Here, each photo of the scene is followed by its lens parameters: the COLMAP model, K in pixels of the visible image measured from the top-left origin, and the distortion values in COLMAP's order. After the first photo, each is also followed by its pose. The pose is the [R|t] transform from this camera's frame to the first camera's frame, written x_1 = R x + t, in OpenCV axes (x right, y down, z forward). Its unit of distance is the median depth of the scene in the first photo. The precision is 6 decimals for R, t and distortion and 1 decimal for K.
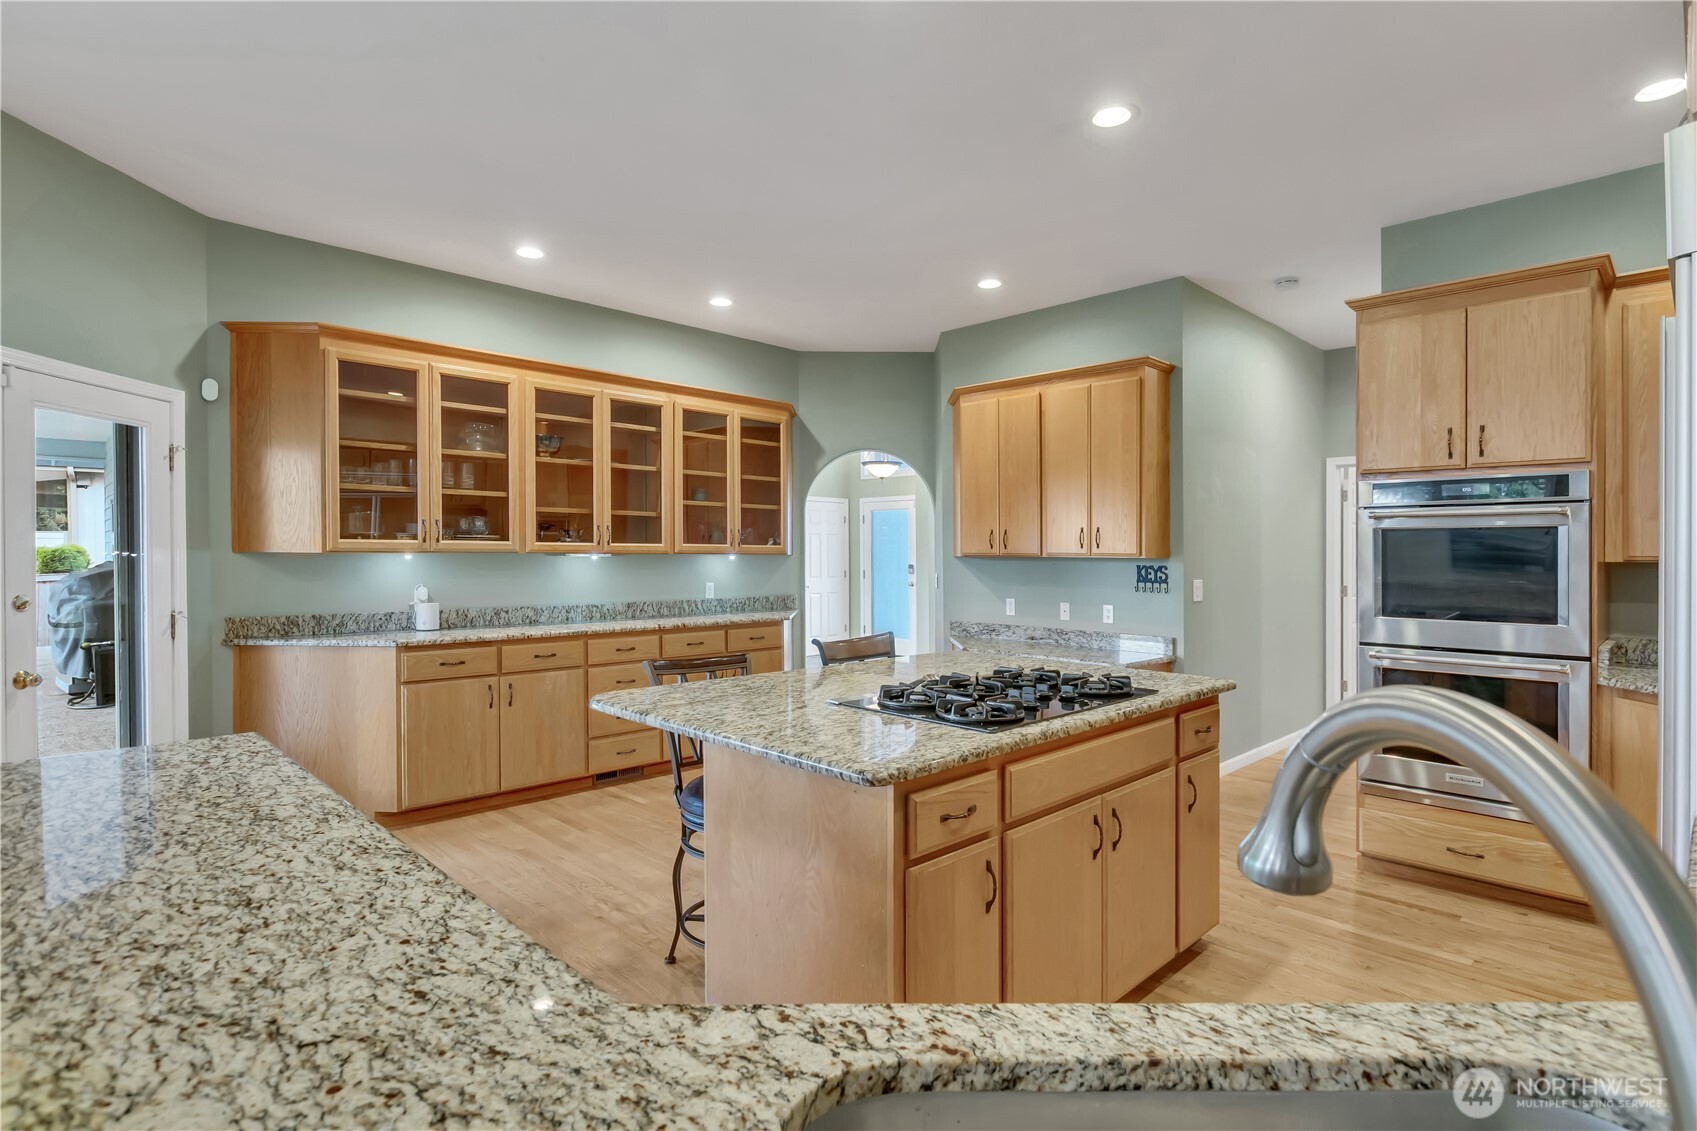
lens RADIAL K [[852.7, 0, 848.5], [0, 852.7, 565.5], [0, 0, 1]] dist [-0.017485, 0.000374]
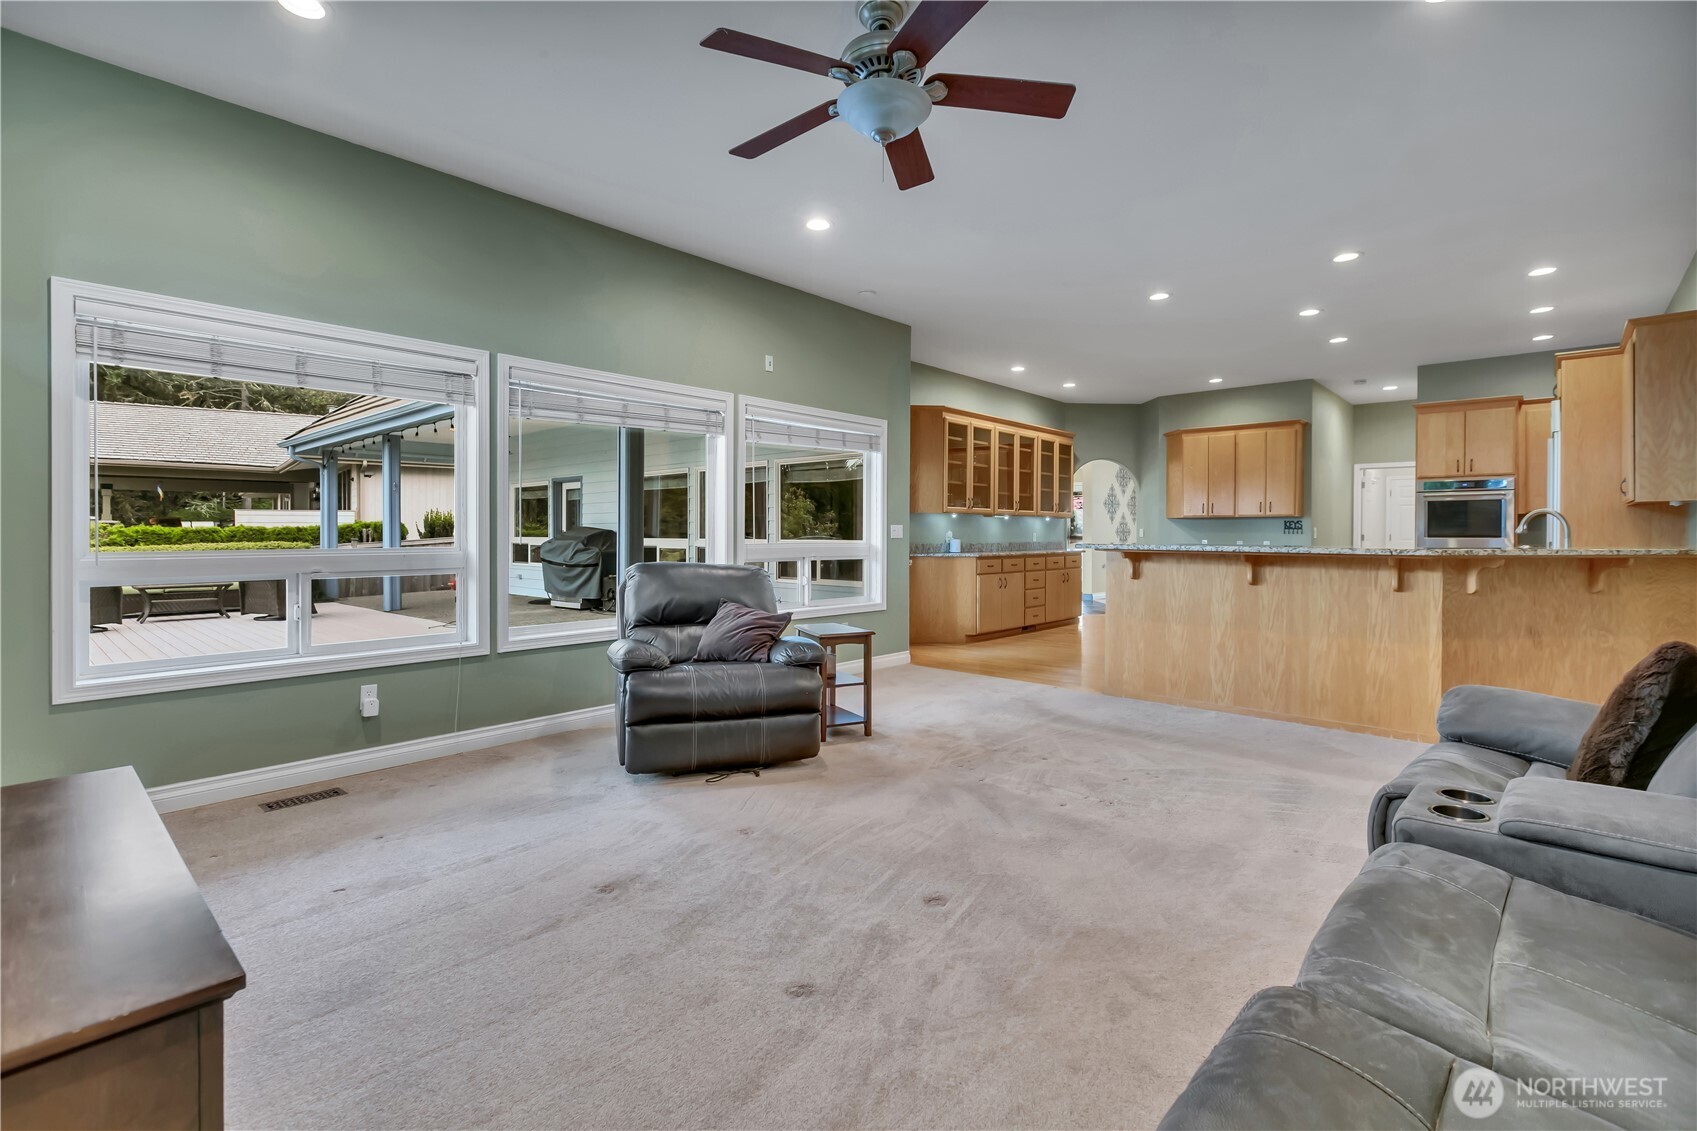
lens RADIAL K [[787.2, 0, 850.6], [0, 787.2, 532.1], [0, 0, 1]] dist [-0.000744, -0.000471]
pose [[0.998178, -0.003116, 0.060265, -0.848280], [0.003846, 0.999921, -0.012002, 0.048292], [-0.060223, 0.012212, 0.998110, -0.837094]]
